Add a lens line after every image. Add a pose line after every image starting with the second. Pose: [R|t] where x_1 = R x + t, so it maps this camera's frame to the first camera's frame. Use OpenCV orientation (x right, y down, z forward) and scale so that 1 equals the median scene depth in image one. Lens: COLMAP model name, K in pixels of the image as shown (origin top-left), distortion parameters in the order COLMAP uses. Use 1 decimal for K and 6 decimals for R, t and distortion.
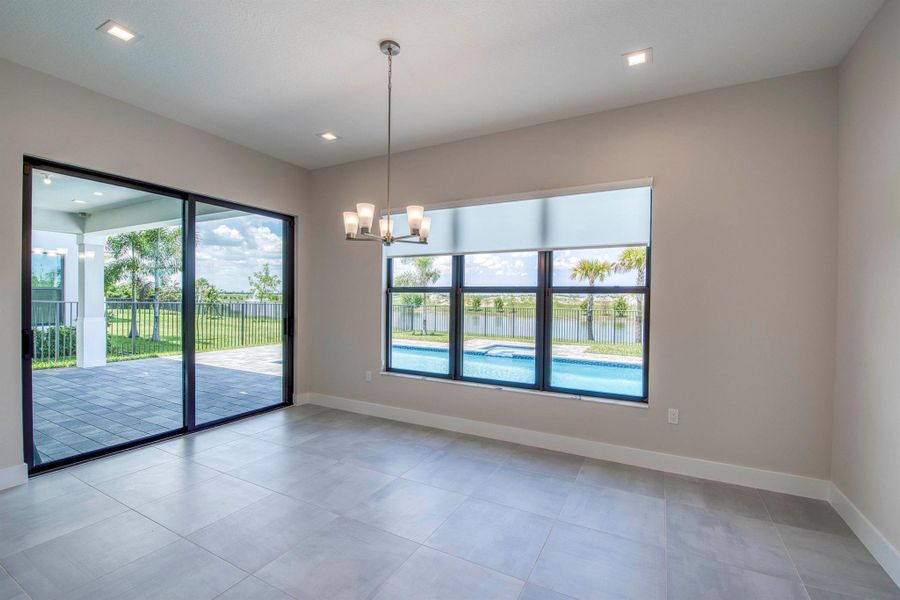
lens RADIAL K [[389.5, 0, 455.7], [0, 389.5, 302.6], [0, 0, 1]] dist [-0.009129, -0.005573]
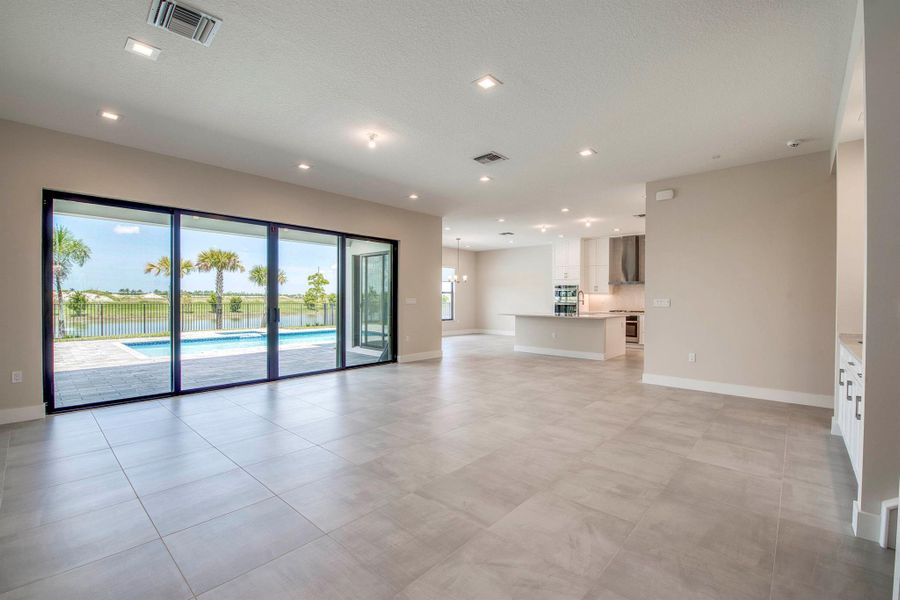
lens RADIAL K [[389.5, 0, 455.8], [0, 389.5, 305.8], [0, 0, 1]] dist [-0.009129, -0.005573]
pose [[0.236799, -0.028204, 0.971149, -1.285174], [0.009556, 0.999598, 0.026700, -0.001522], [-0.971512, 0.002958, 0.236973, -0.008897]]
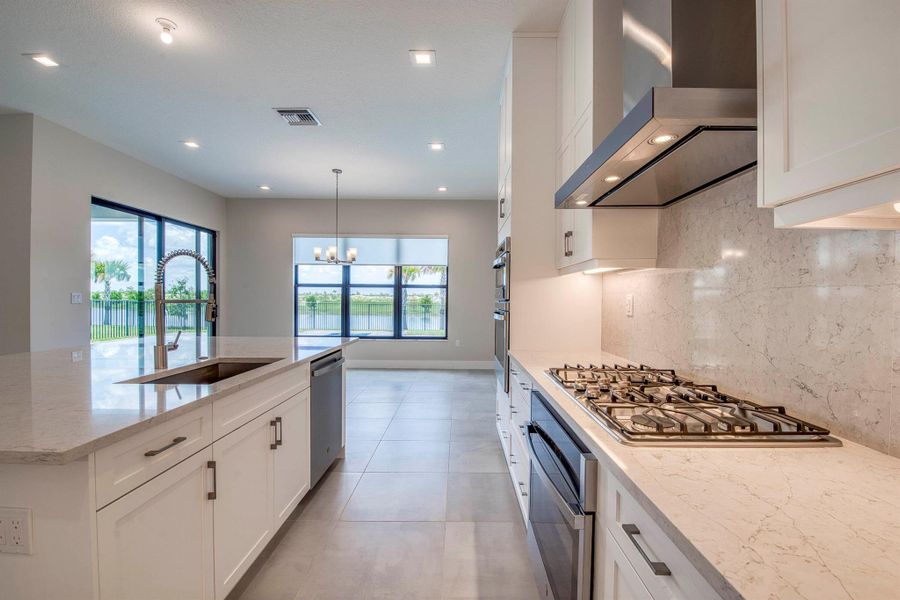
lens RADIAL K [[389.5, 0, 456.5], [0, 389.5, 301.5], [0, 0, 1]] dist [-0.009129, -0.005573]
pose [[0.886779, -0.005959, 0.462156, -0.163080], [0.005175, 0.999982, 0.002964, 0.015062], [-0.462166, -0.000237, 0.886794, -0.335225]]
